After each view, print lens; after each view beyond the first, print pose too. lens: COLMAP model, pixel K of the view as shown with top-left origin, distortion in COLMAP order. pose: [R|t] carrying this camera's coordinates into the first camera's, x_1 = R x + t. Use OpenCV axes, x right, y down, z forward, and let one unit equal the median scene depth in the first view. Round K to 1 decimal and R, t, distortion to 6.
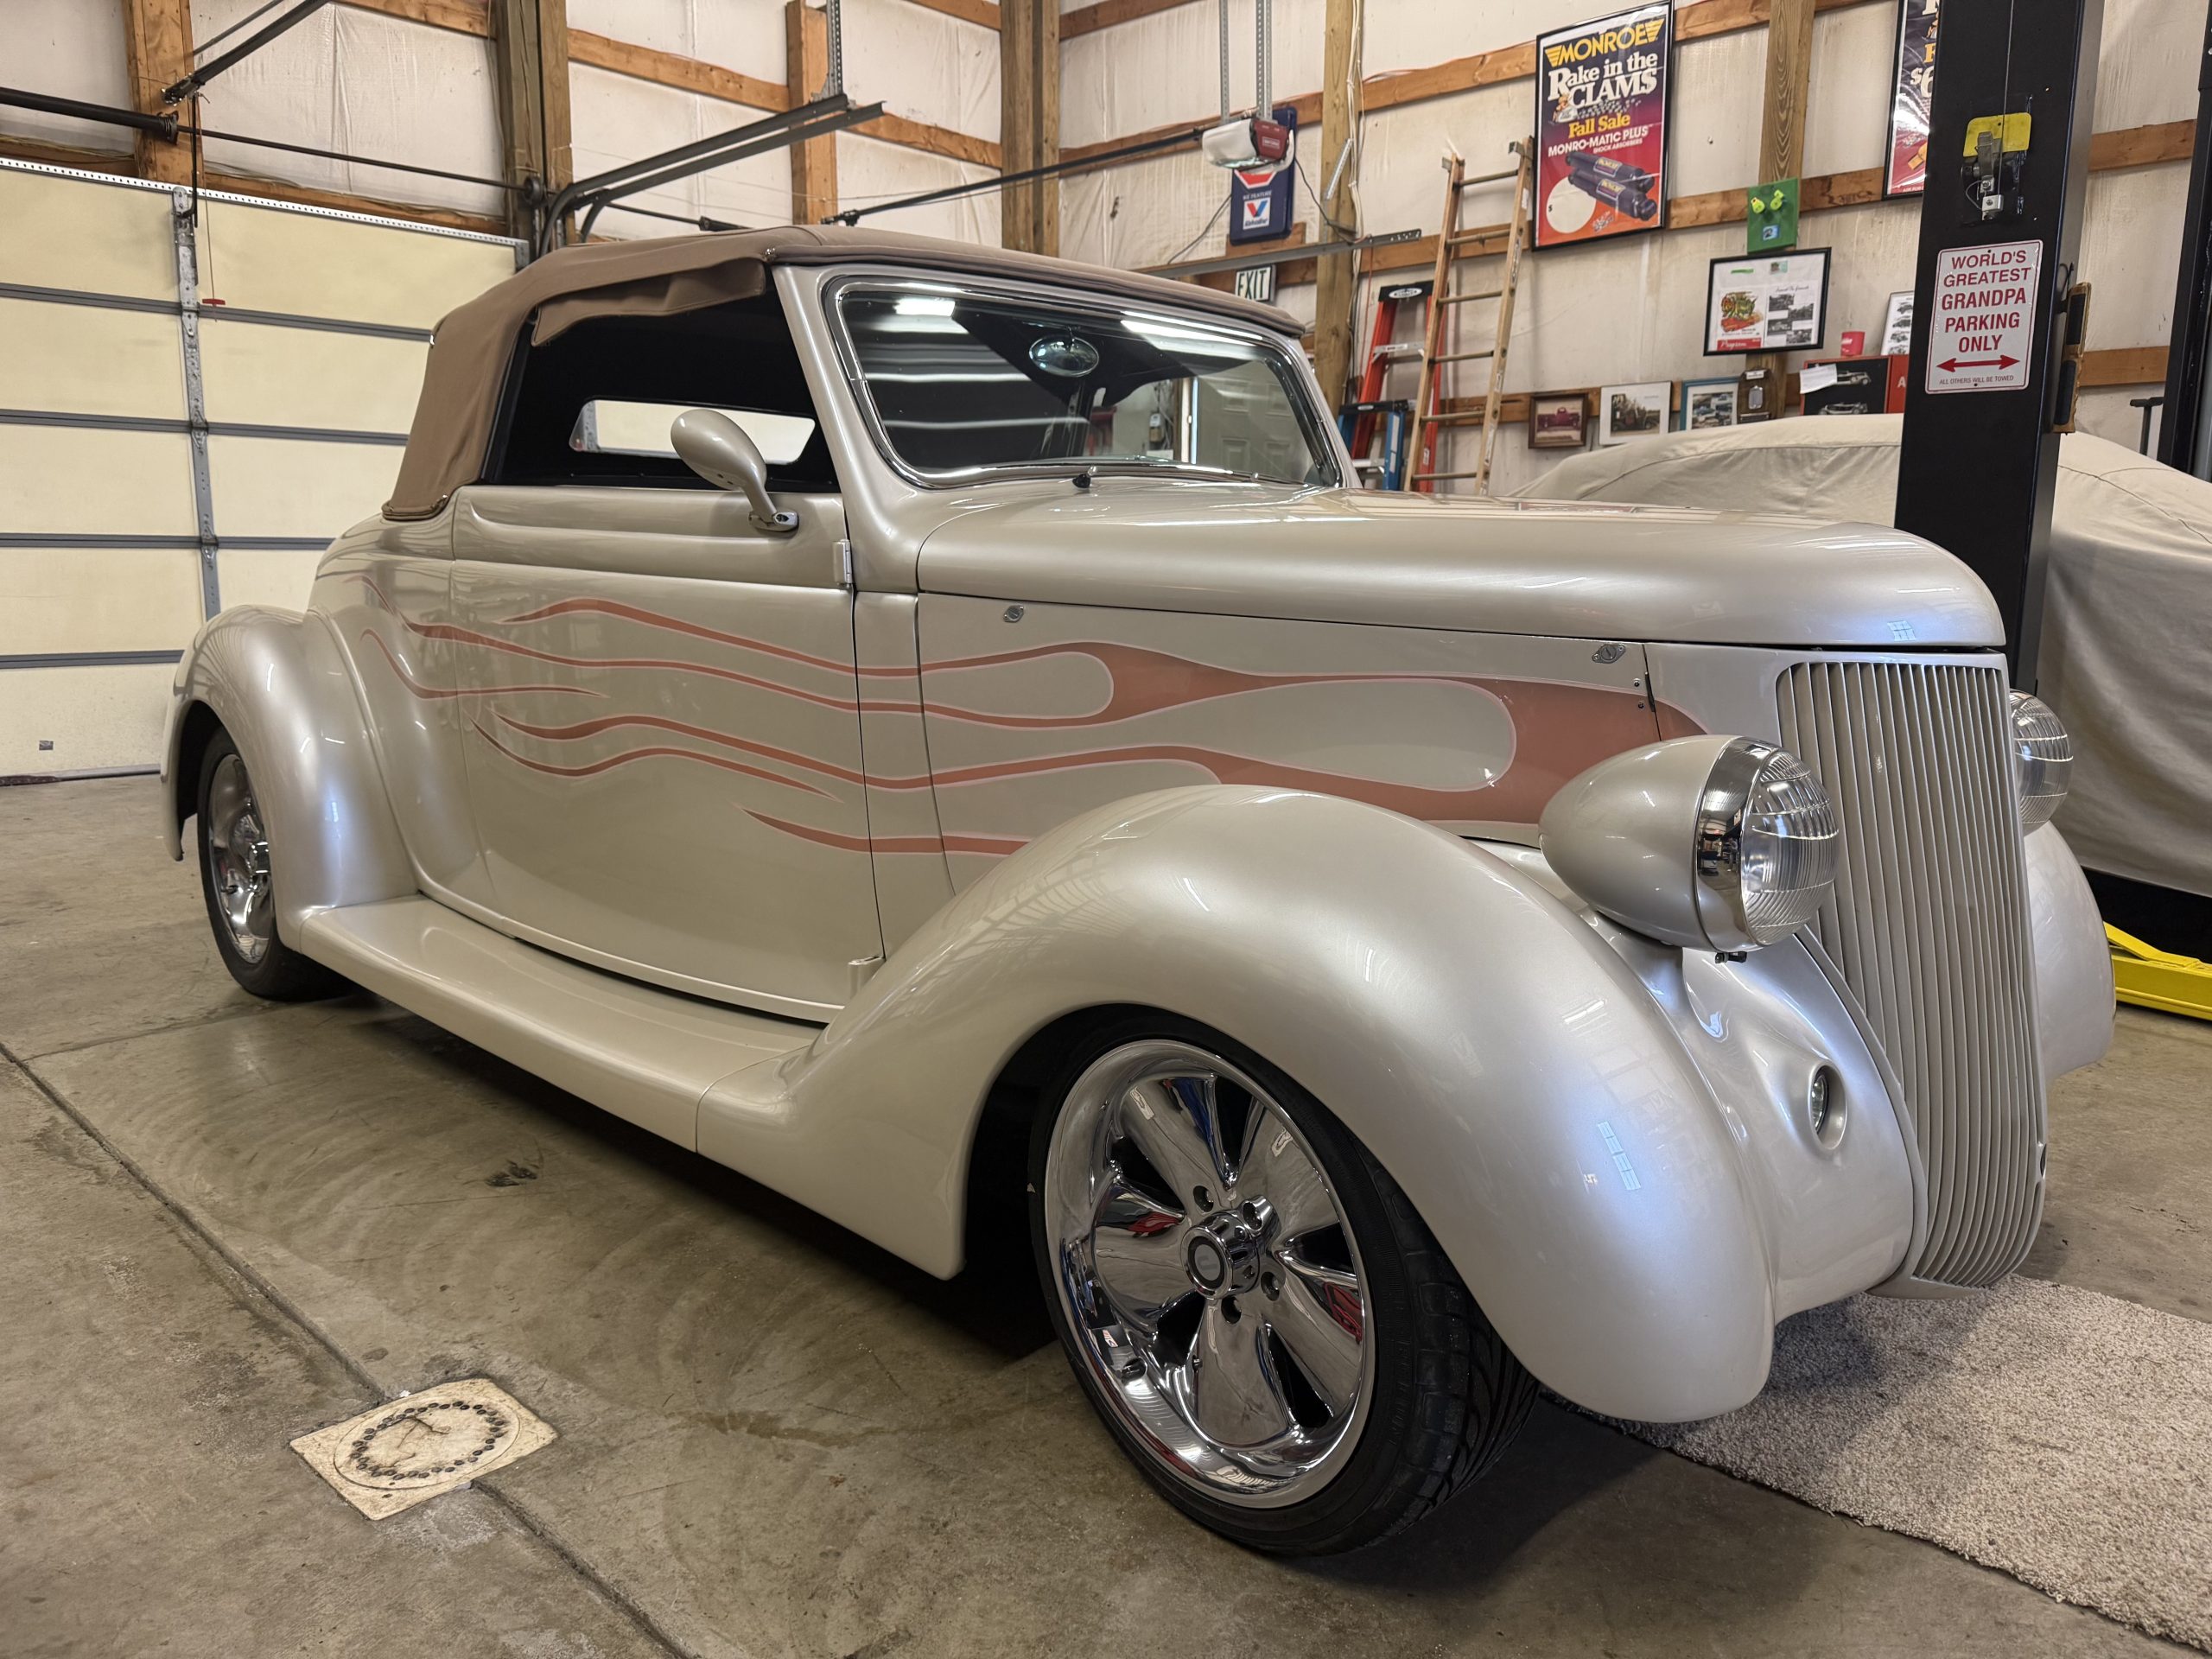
lens RADIAL K [[1575.8, 0, 1116.0], [0, 1575.8, 809.3], [0, 0, 1]] dist [0.000513, -0.007981]
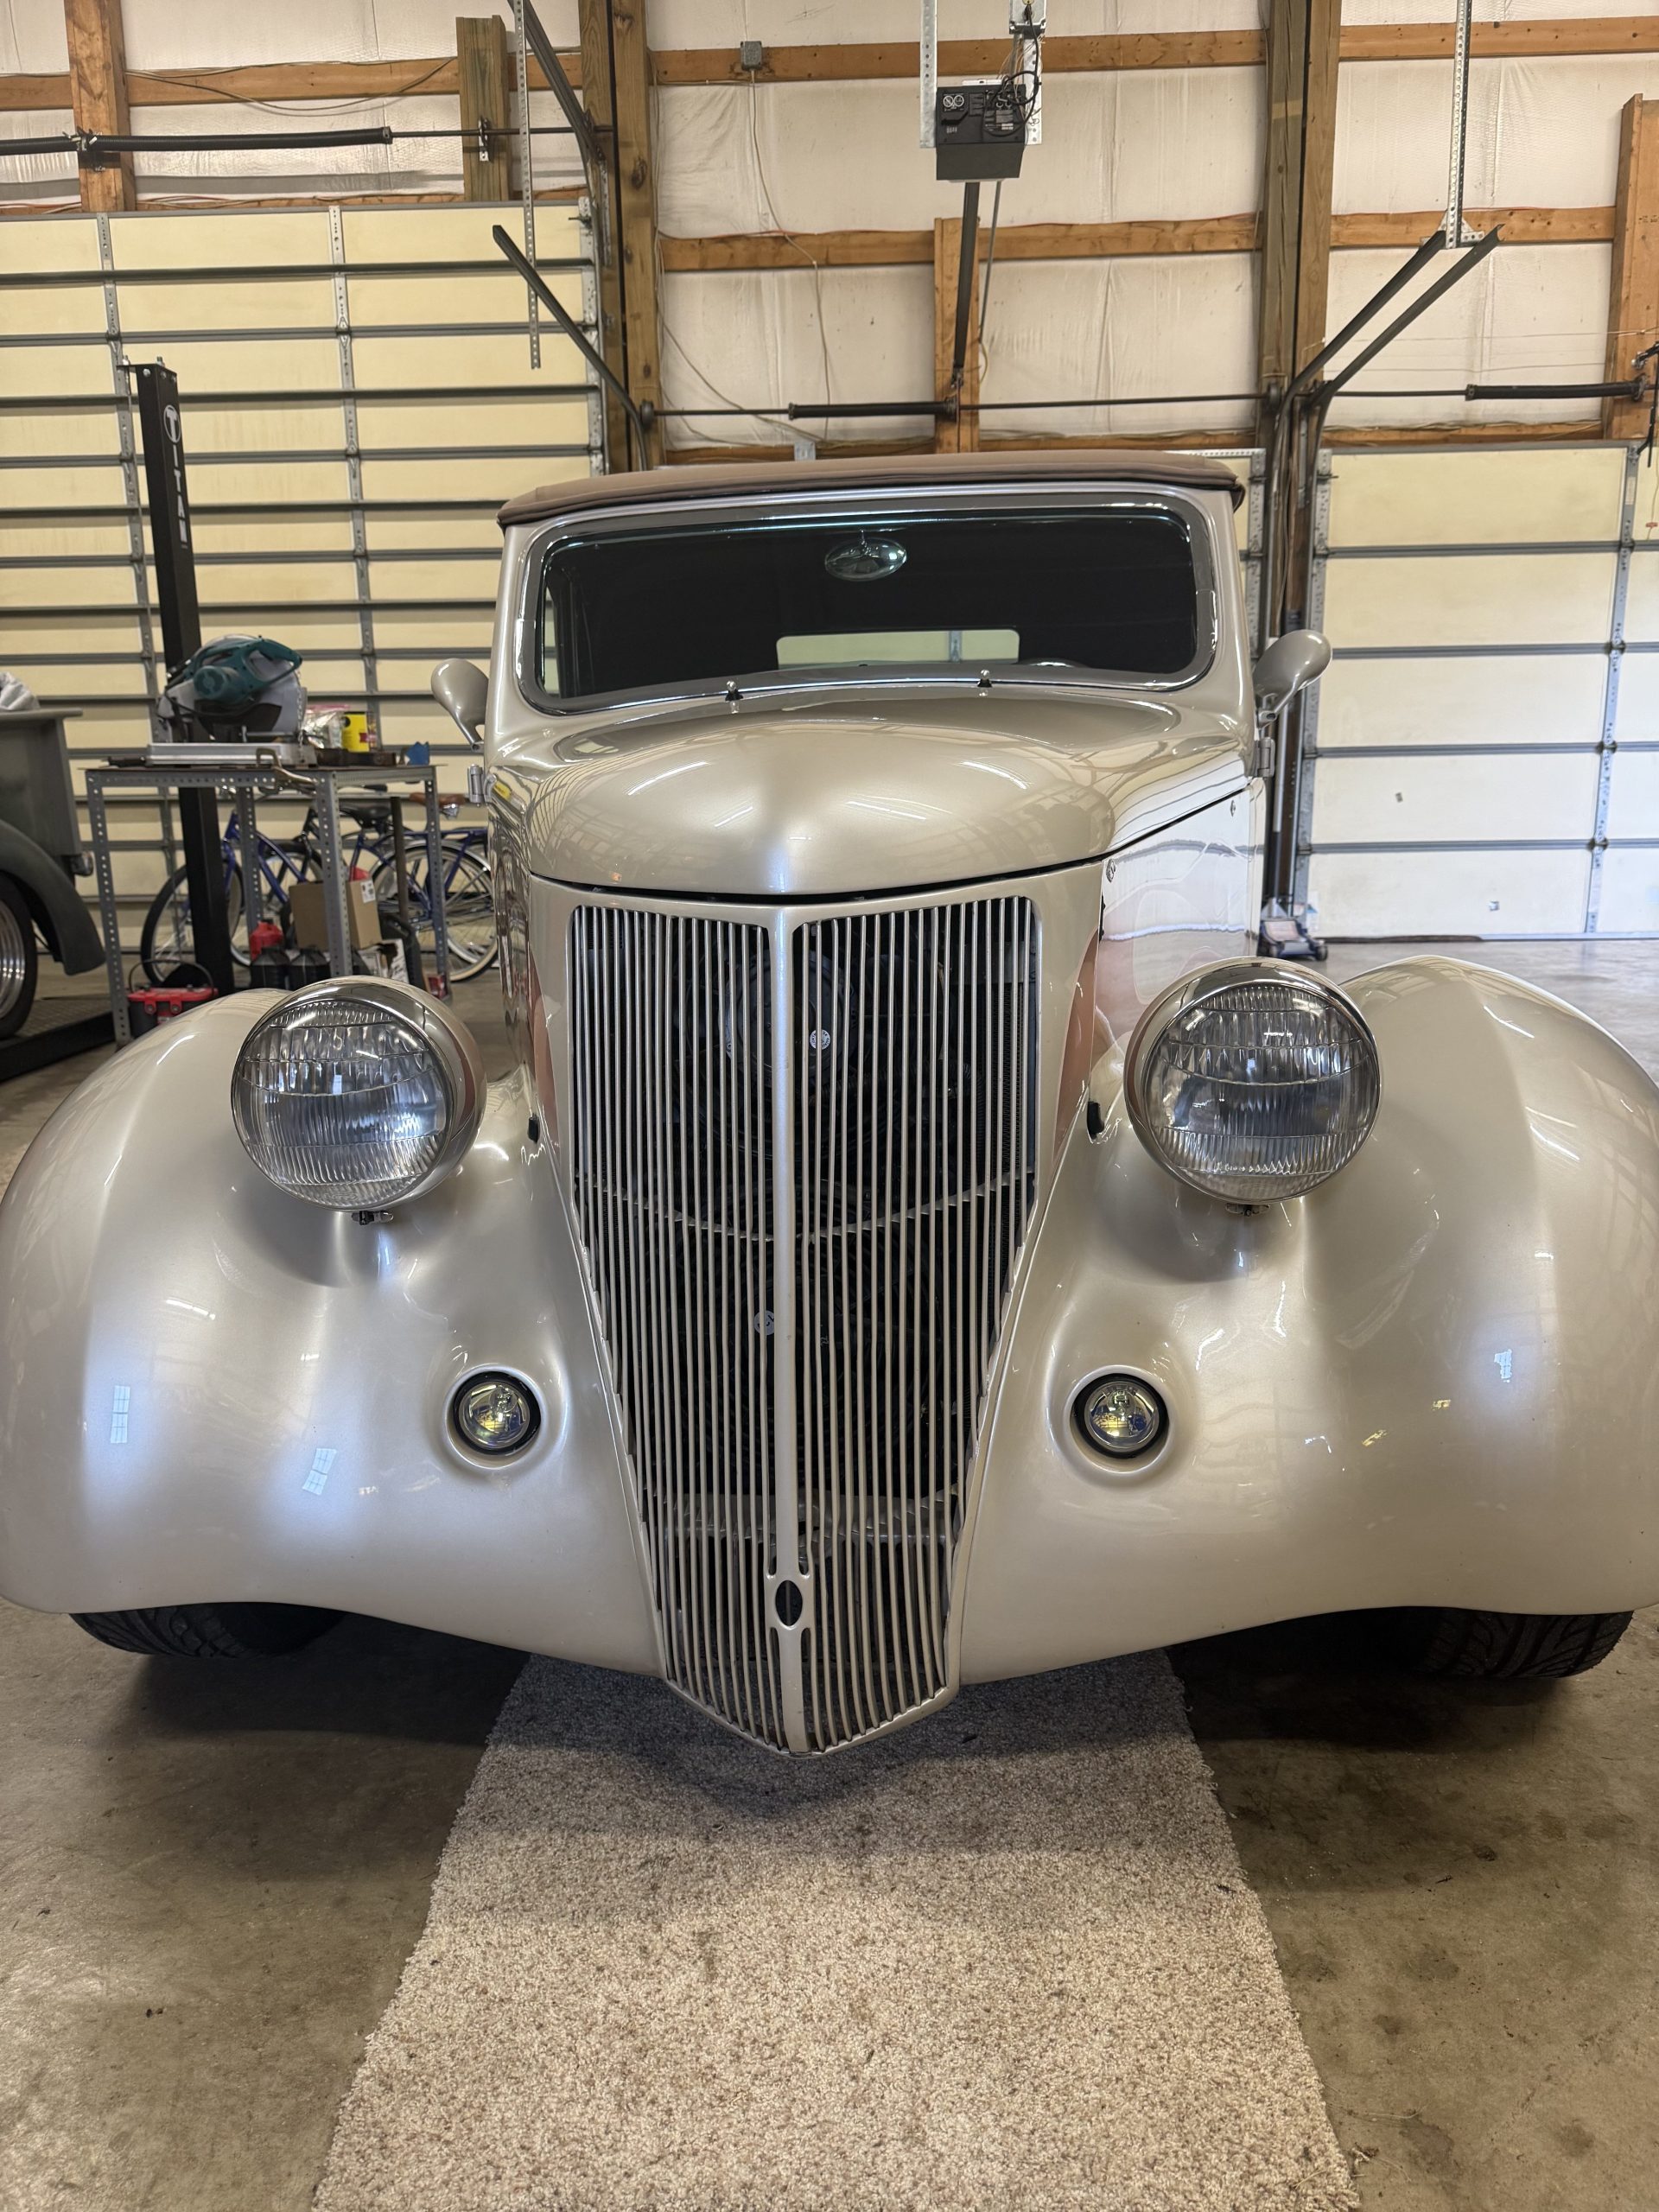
lens RADIAL K [[1575.8, 0, 829.5], [0, 1575.8, 1106.0], [0, 0, 1]] dist [0.000513, -0.007981]
pose [[0.649189, 0.138739, -0.747867, 0.861099], [-0.094089, 0.990320, 0.102043, -0.062884], [0.754785, 0.004121, 0.655959, 0.414741]]
